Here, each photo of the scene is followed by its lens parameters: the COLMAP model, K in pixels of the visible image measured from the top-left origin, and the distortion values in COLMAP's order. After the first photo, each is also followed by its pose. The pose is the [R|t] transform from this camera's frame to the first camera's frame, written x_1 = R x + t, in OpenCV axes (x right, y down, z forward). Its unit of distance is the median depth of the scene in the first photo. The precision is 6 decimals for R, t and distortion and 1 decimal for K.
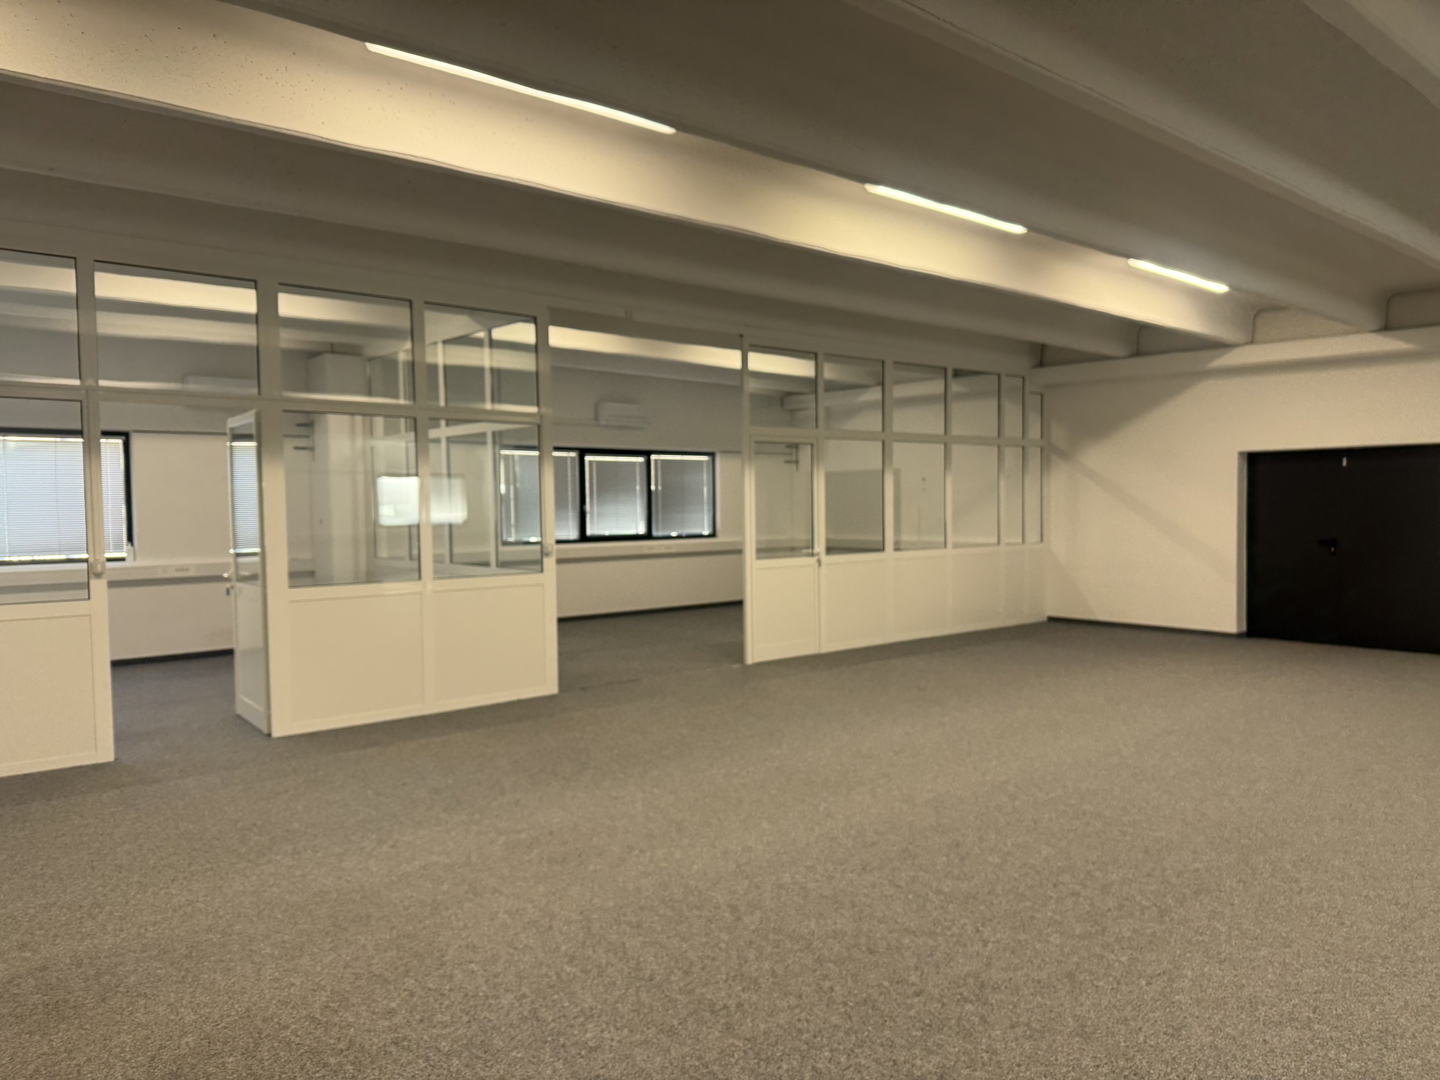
lens RADIAL K [[1010.1, 0, 720.0], [0, 1010.1, 540.0], [0, 0, 1]] dist [0.101720, -0.133326]
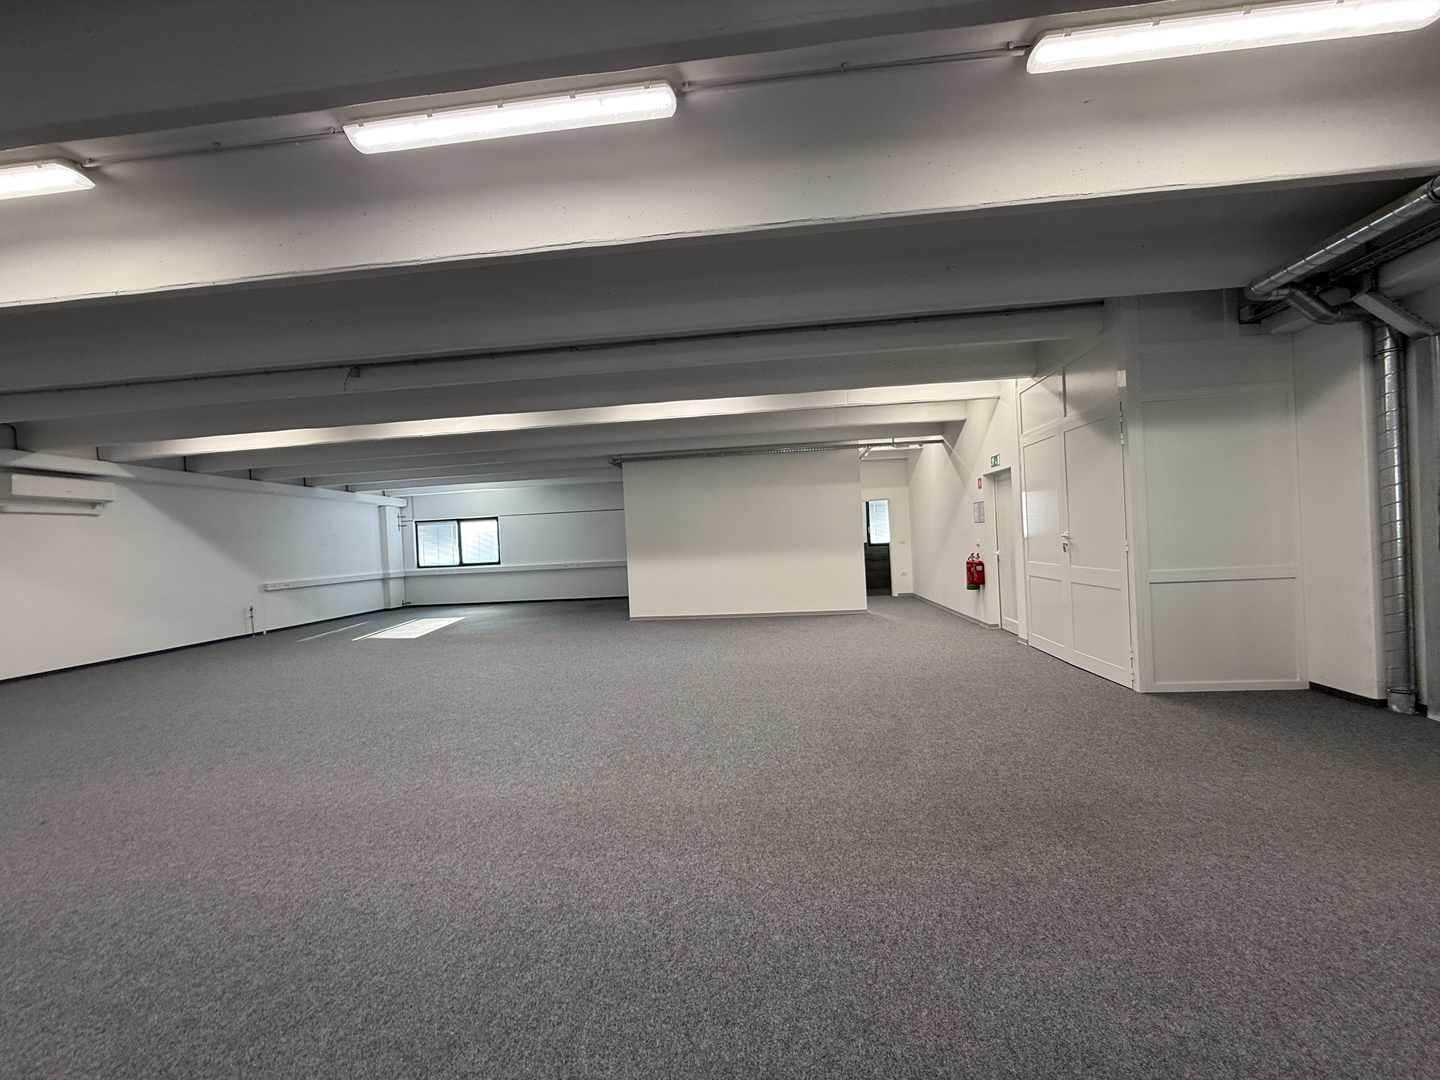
lens RADIAL K [[572.2, 0, 720.0], [0, 572.2, 540.0], [0, 0, 1]] dist [-0.000423, 0.000506]
pose [[-0.699477, 0.046584, 0.713136, -0.699927], [0.085946, 0.996114, 0.019232, -0.016928], [-0.709468, 0.074744, -0.700762, 1.259905]]
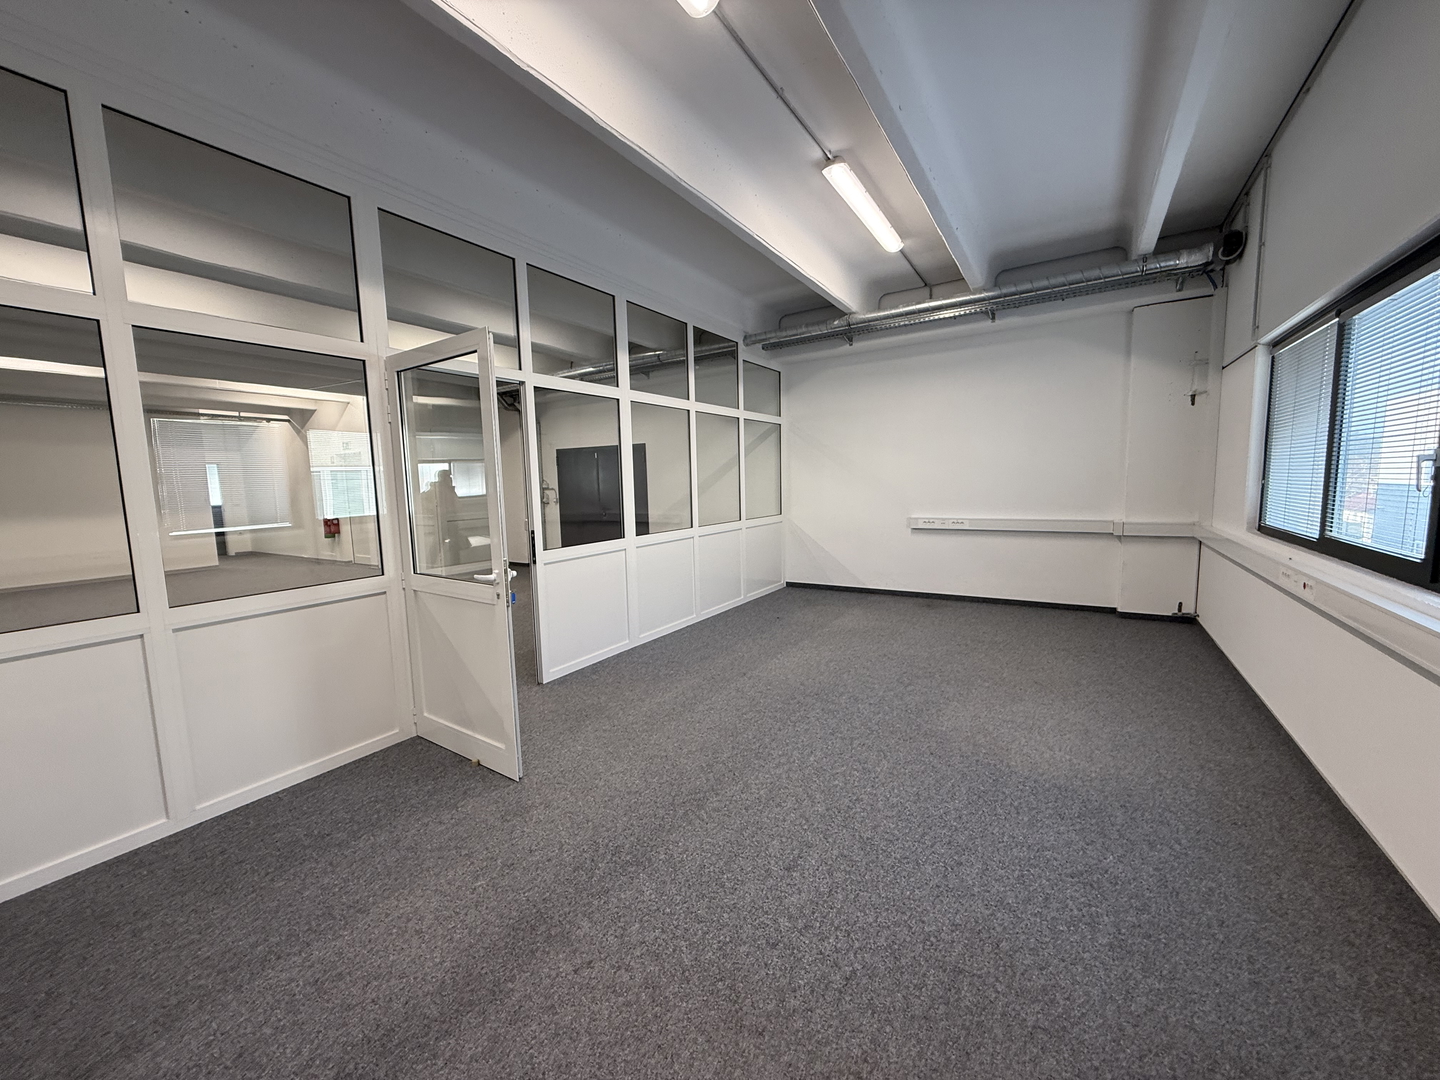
lens RADIAL K [[572.2, 0, 720.0], [0, 572.2, 540.0], [0, 0, 1]] dist [-0.000423, 0.000506]
pose [[-0.951698, 0.069073, -0.299166, -0.820512], [0.025240, 0.988669, 0.147975, -0.070100], [0.305997, 0.133276, -0.942657, 2.238087]]
